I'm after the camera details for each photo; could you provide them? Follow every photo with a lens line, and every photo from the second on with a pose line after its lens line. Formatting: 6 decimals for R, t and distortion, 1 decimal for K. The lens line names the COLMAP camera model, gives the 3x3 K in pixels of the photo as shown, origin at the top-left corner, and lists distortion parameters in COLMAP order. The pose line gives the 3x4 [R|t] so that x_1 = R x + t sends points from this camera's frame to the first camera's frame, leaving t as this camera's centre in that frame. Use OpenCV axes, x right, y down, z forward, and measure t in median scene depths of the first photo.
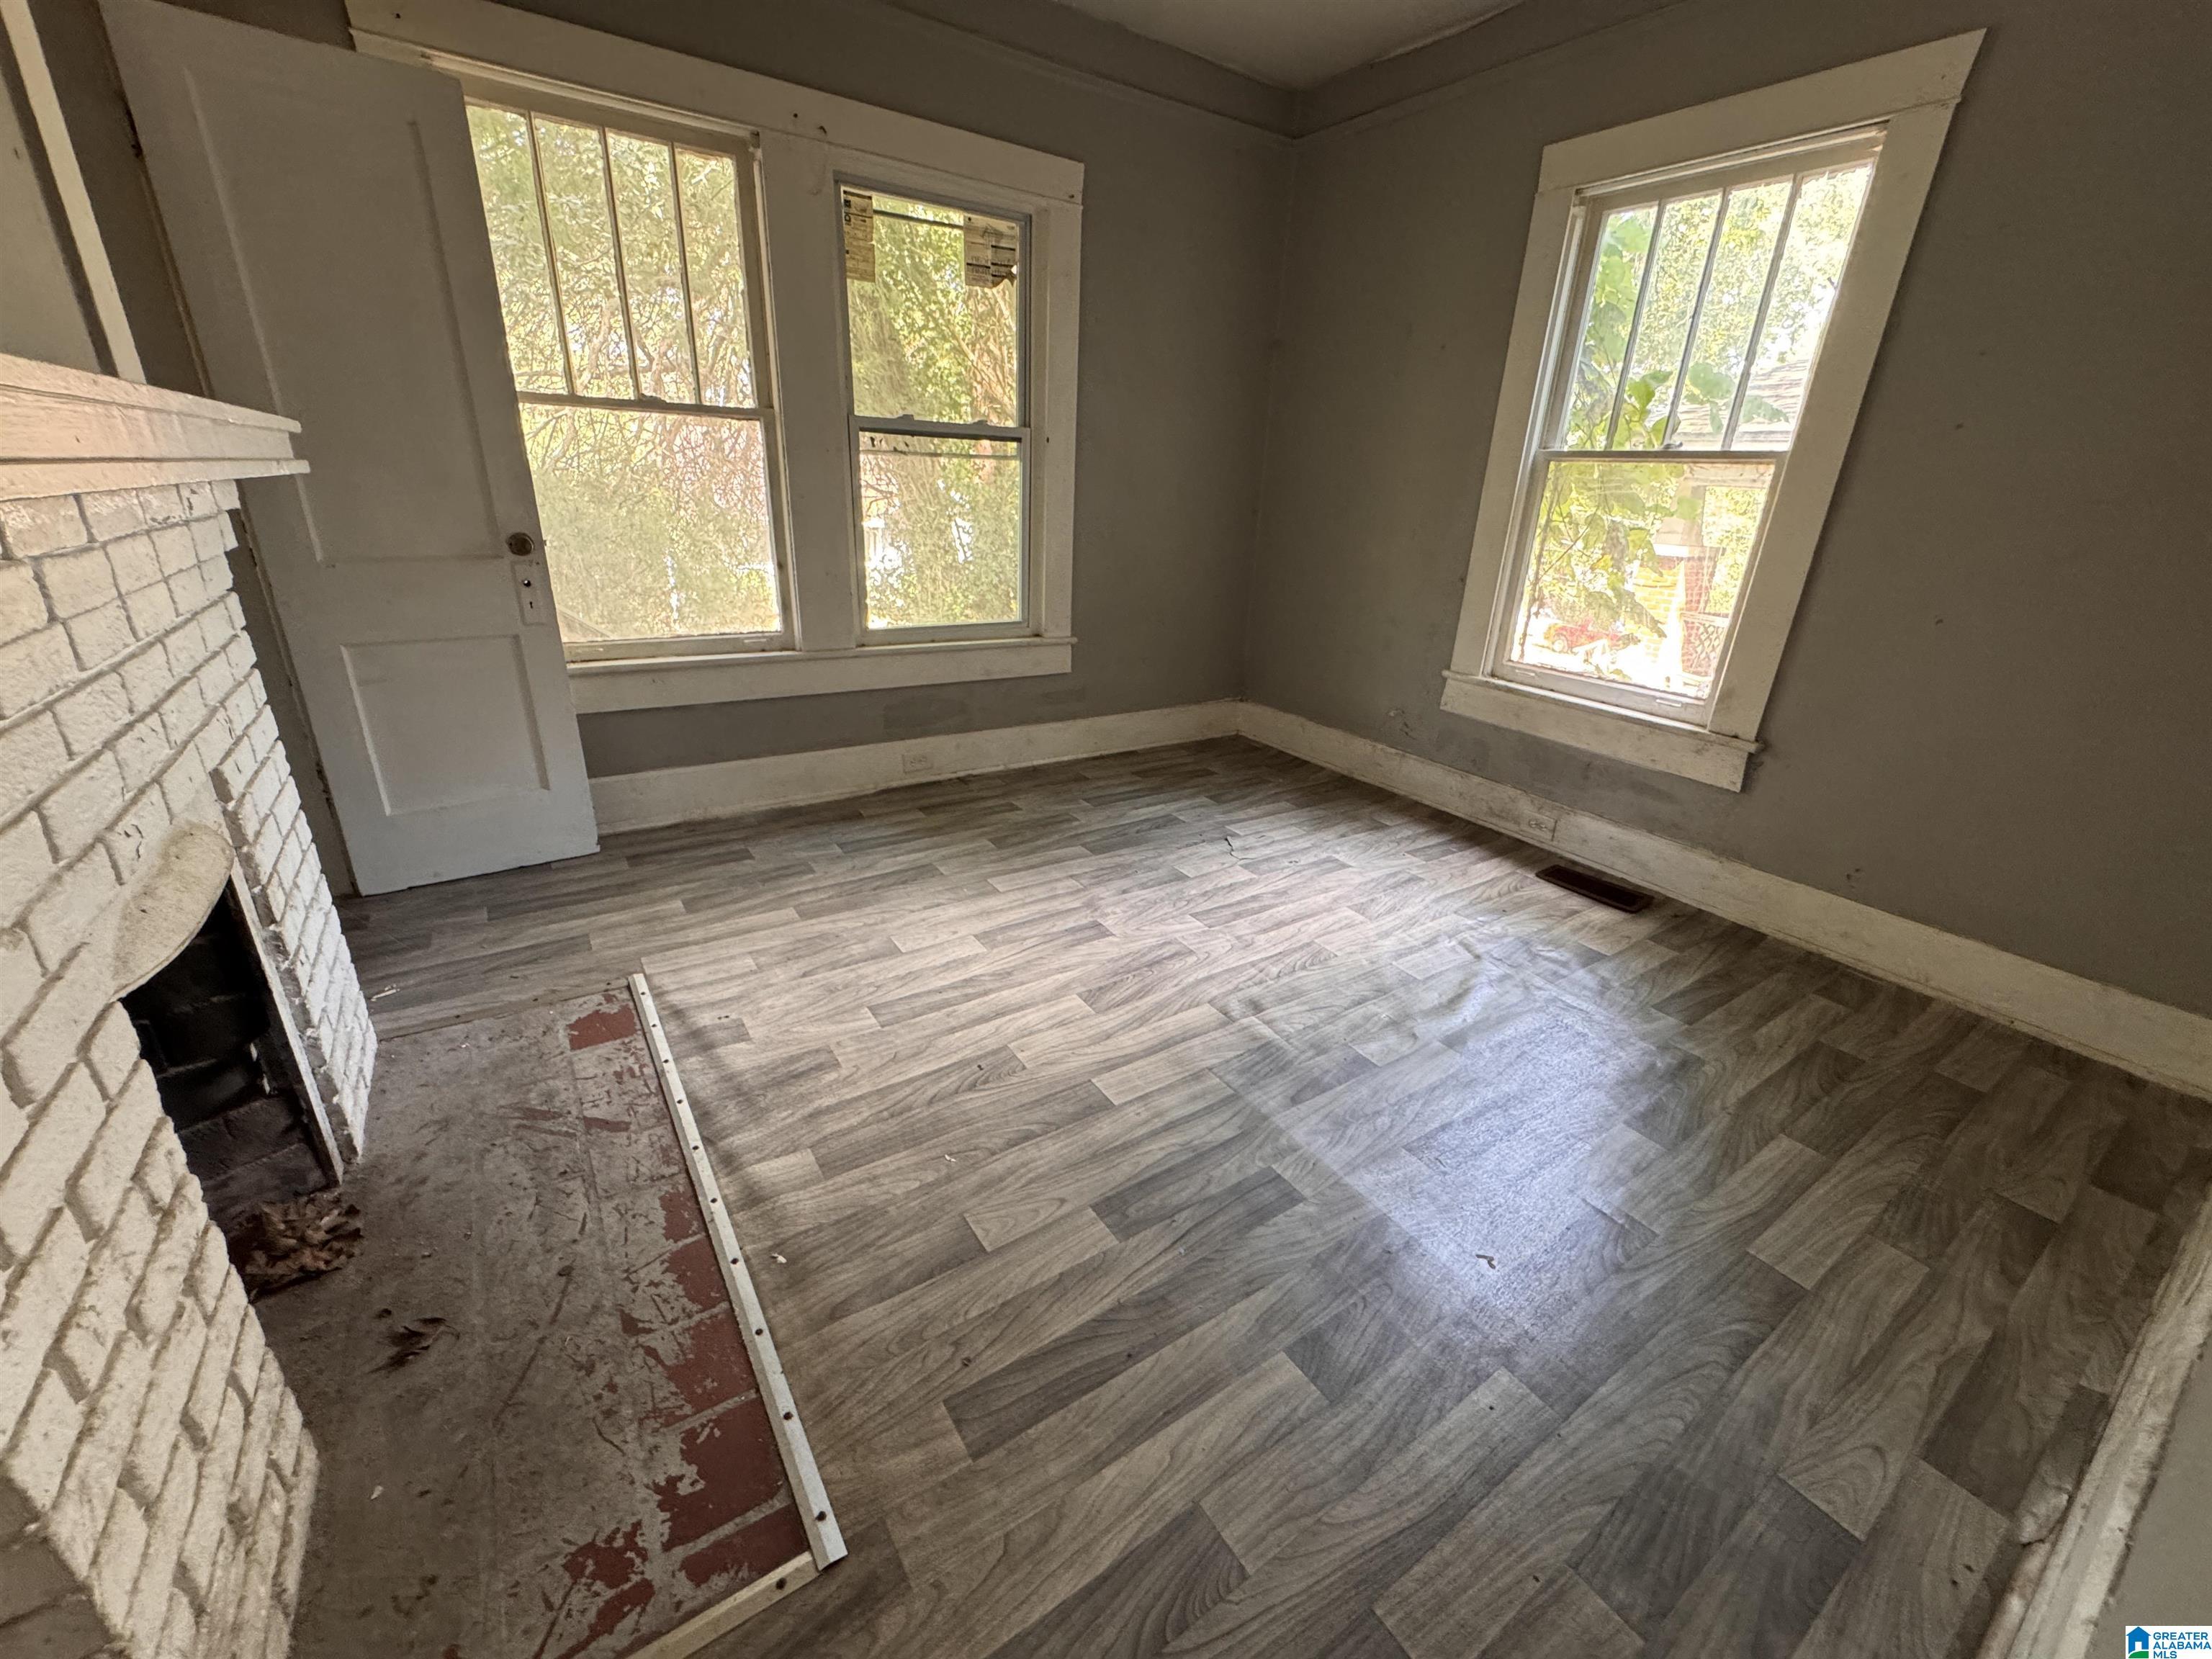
lens RADIAL K [[886.7, 0, 1104.5], [0, 886.7, 827.3], [0, 0, 1]] dist [-0.005292, 0.000640]
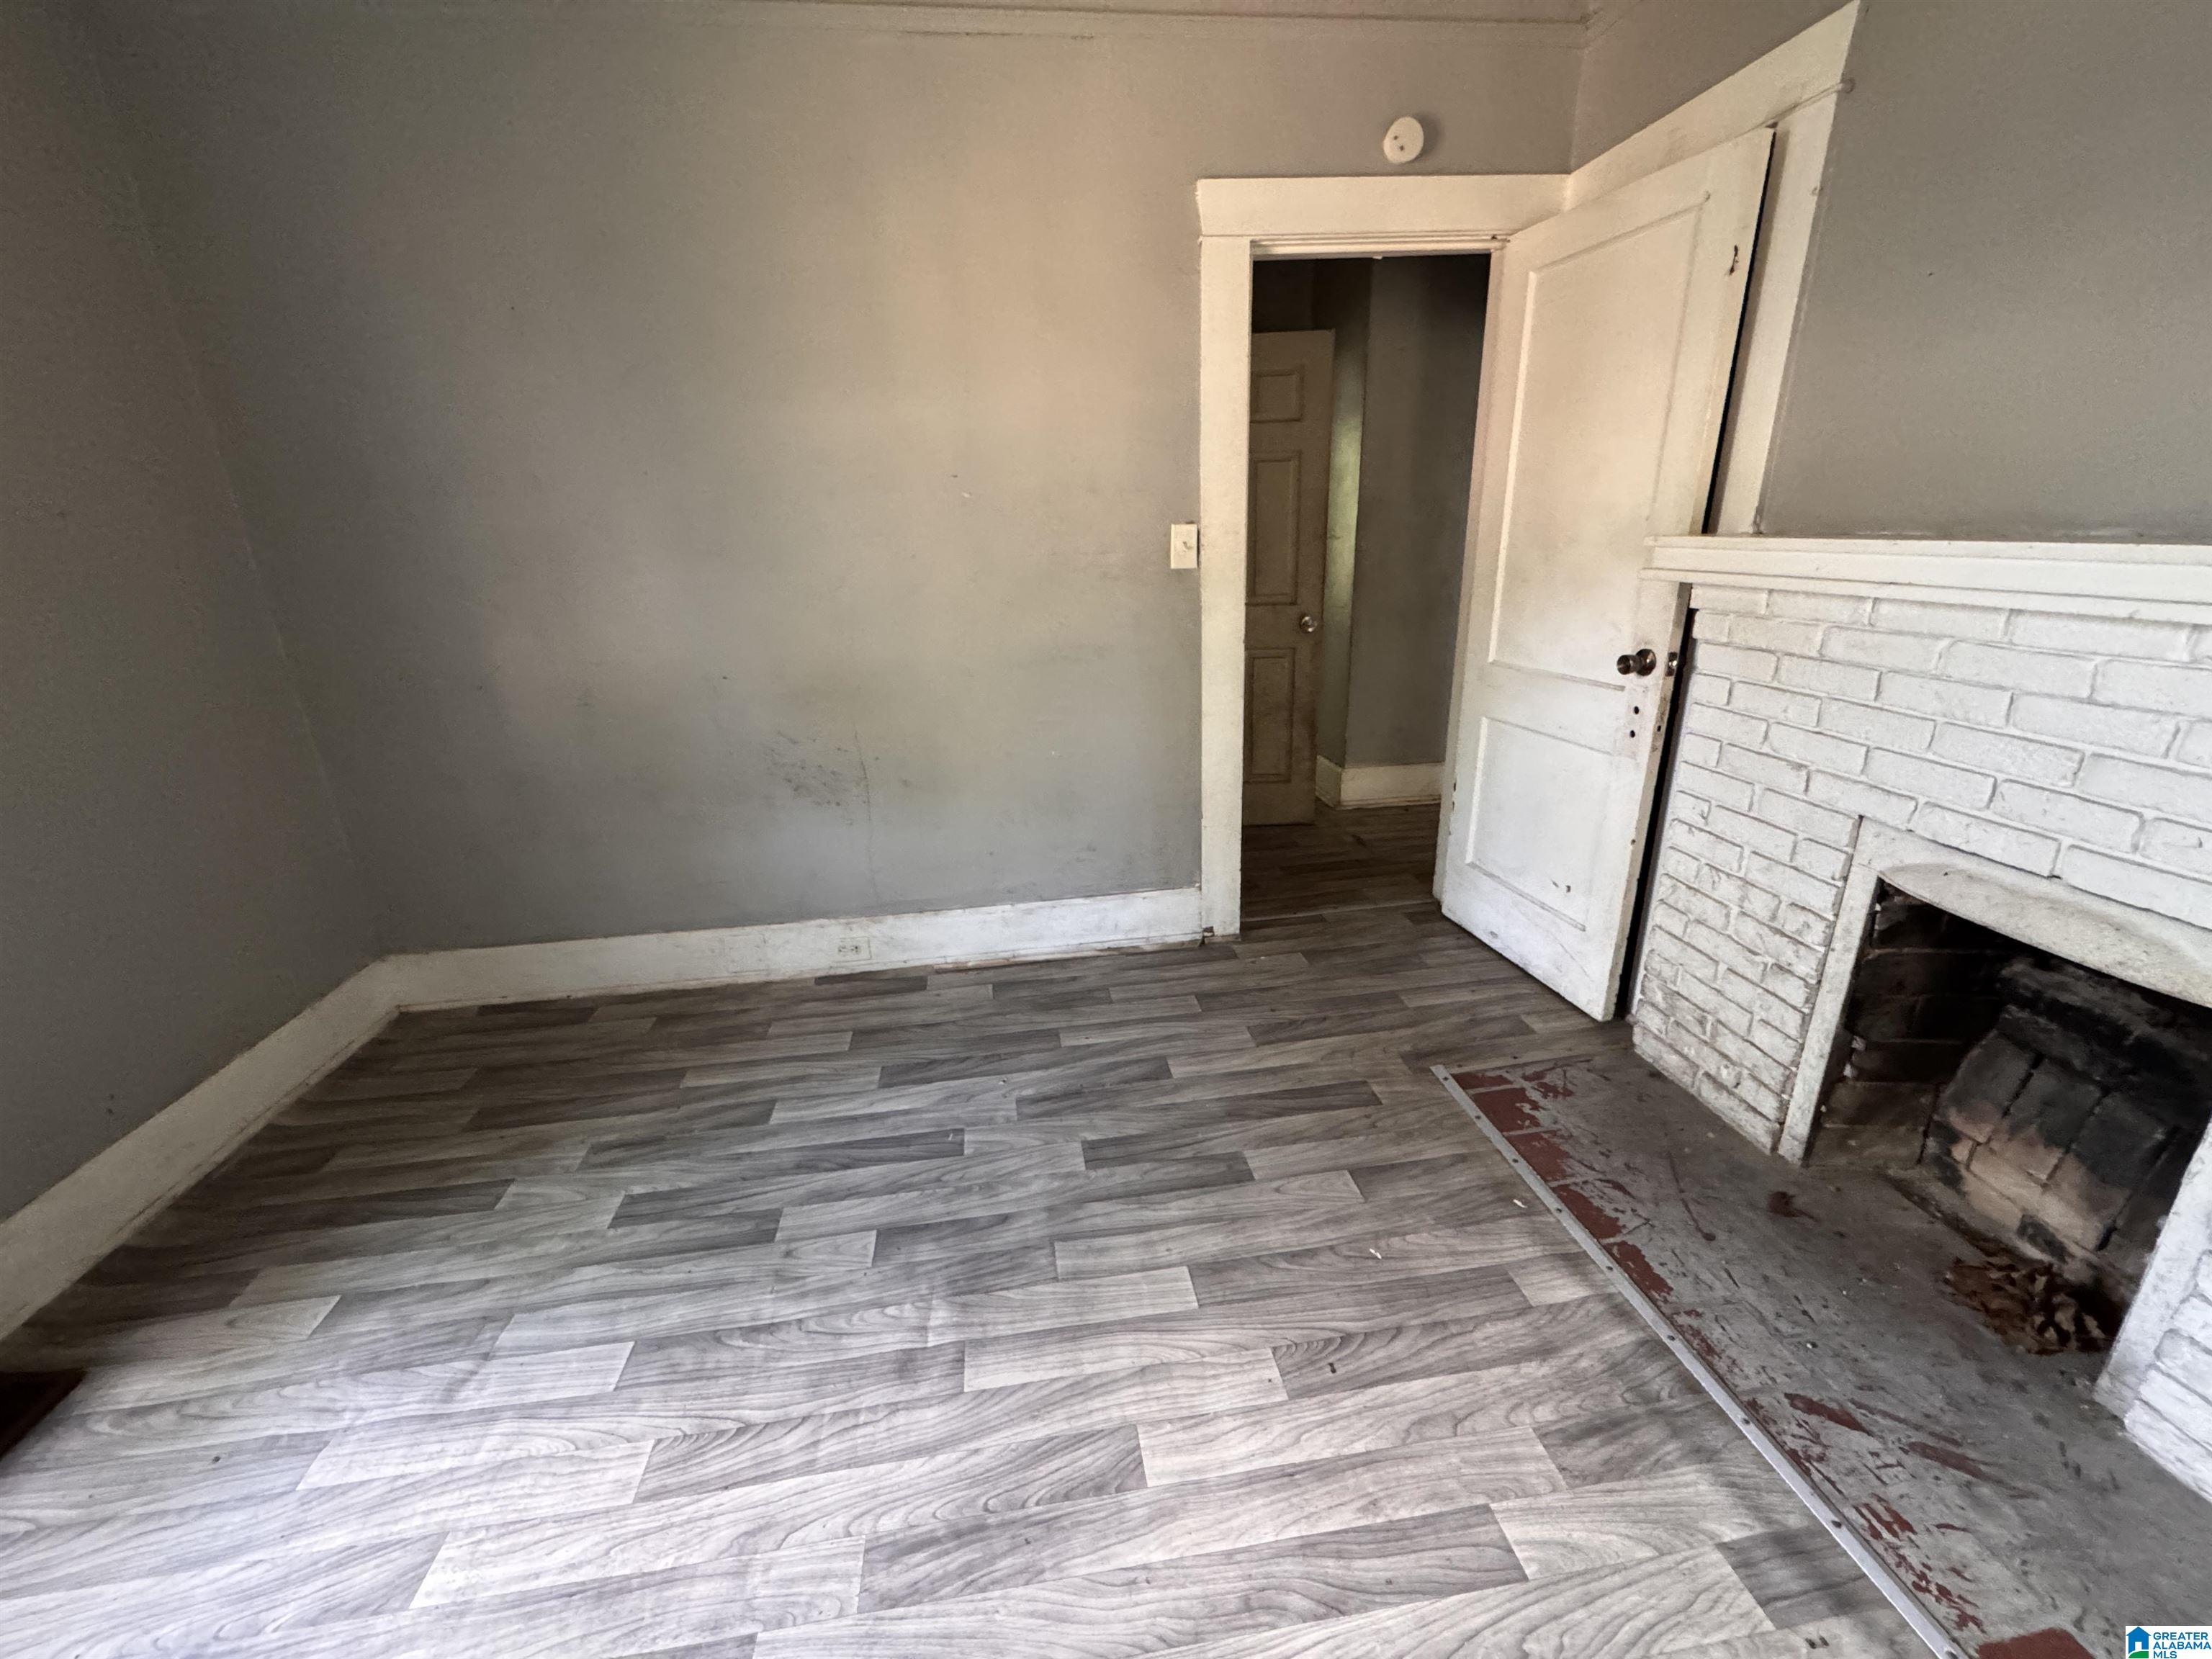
lens RADIAL K [[886.7, 0, 1100.0], [0, 886.7, 825.1], [0, 0, 1]] dist [-0.005292, 0.000640]
pose [[-0.896939, -0.151049, 0.415554, -0.233422], [0.161842, 0.762460, 0.626468, -0.659635], [-0.411470, 0.629158, -0.659434, 1.462050]]
